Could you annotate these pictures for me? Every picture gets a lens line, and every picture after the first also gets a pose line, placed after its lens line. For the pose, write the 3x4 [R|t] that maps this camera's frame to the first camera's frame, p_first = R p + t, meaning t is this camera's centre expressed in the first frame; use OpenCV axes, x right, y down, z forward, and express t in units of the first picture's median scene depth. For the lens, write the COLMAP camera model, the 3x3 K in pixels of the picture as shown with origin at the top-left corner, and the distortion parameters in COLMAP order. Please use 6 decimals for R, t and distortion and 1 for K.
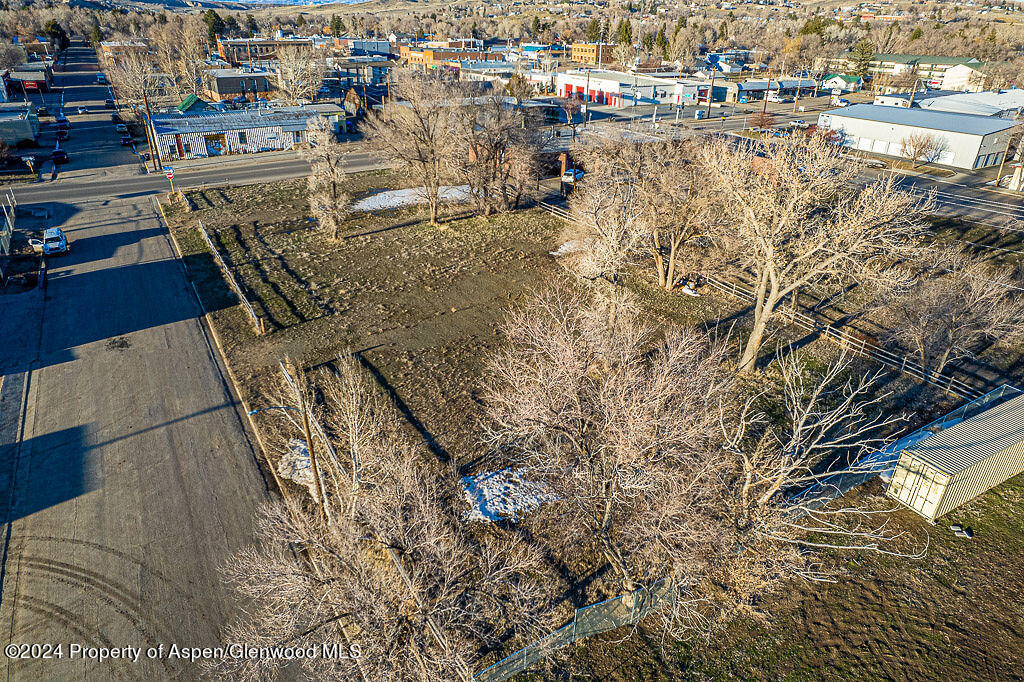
lens RADIAL K [[655.0, 0, 512.7], [0, 655.0, 342.9], [0, 0, 1]] dist [-0.072462, 0.064182]
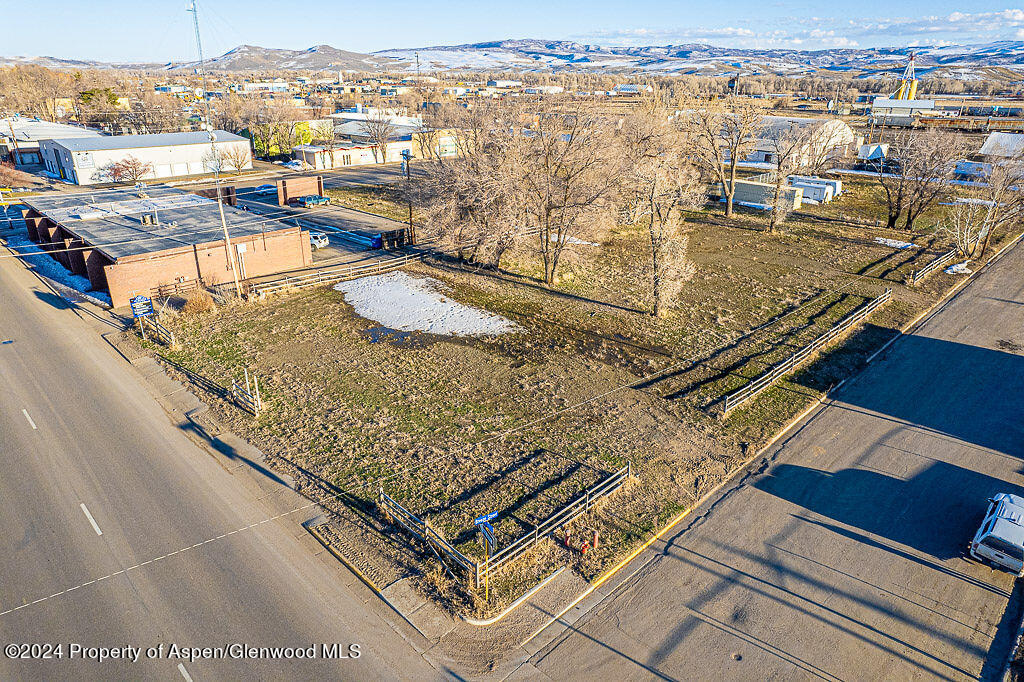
lens RADIAL K [[655.0, 0, 511.2], [0, 655.0, 346.6], [0, 0, 1]] dist [-0.072462, 0.064182]
pose [[-0.236959, -0.390649, 0.889519, -0.879007], [0.429238, 0.779286, 0.456583, -0.524187], [-0.871553, 0.490007, -0.016977, 1.127118]]
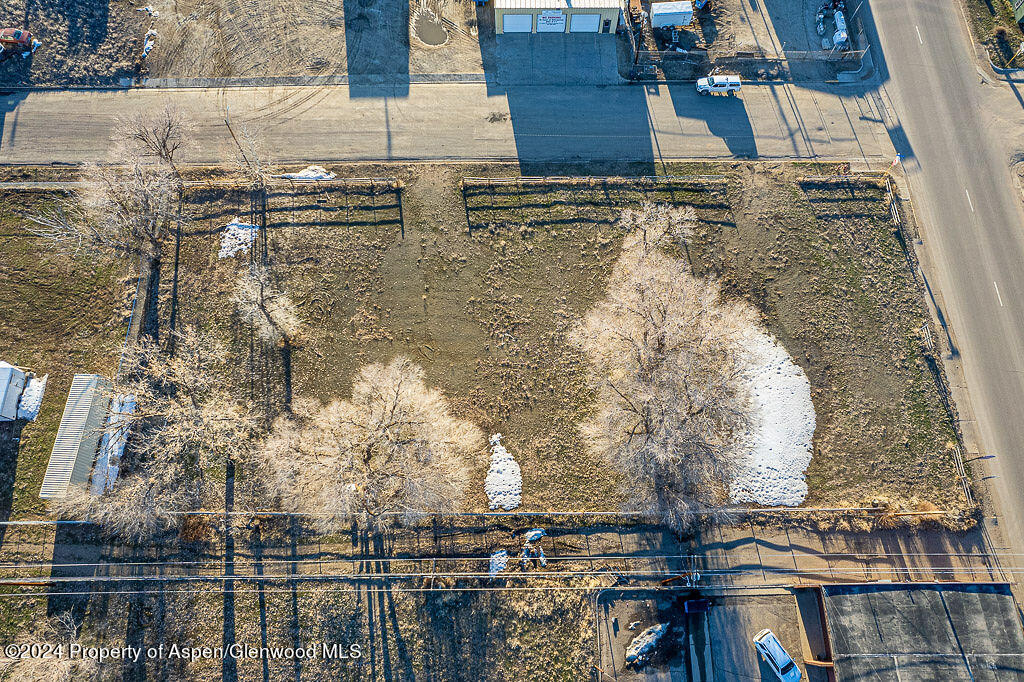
lens RADIAL K [[655.0, 0, 514.8], [0, 655.0, 348.9], [0, 0, 1]] dist [-0.072462, 0.064182]
pose [[-0.509755, 0.798961, -0.319078, 0.233582], [-0.397894, 0.109888, 0.910826, -0.958236], [0.762778, 0.591258, 0.261886, 0.632035]]
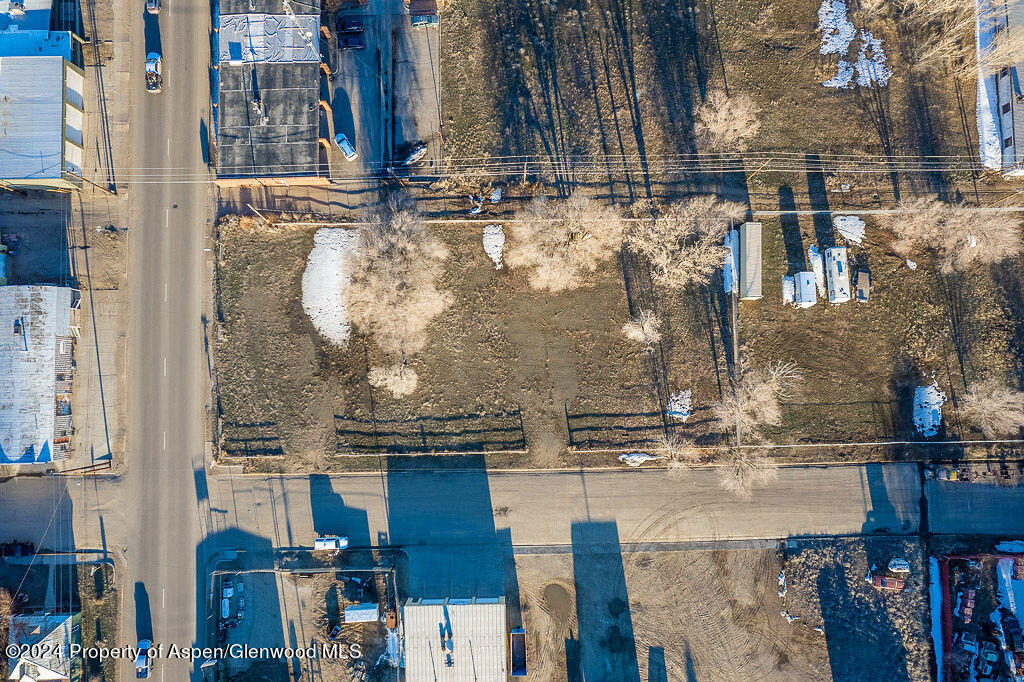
lens RADIAL K [[655.0, 0, 514.8], [0, 655.0, 349.7], [0, 0, 1]] dist [-0.072462, 0.064182]
pose [[0.501868, -0.864232, 0.035104, -0.134995], [0.393400, 0.264219, 0.880582, -1.355437], [-0.770302, -0.428126, 0.472592, 0.114549]]
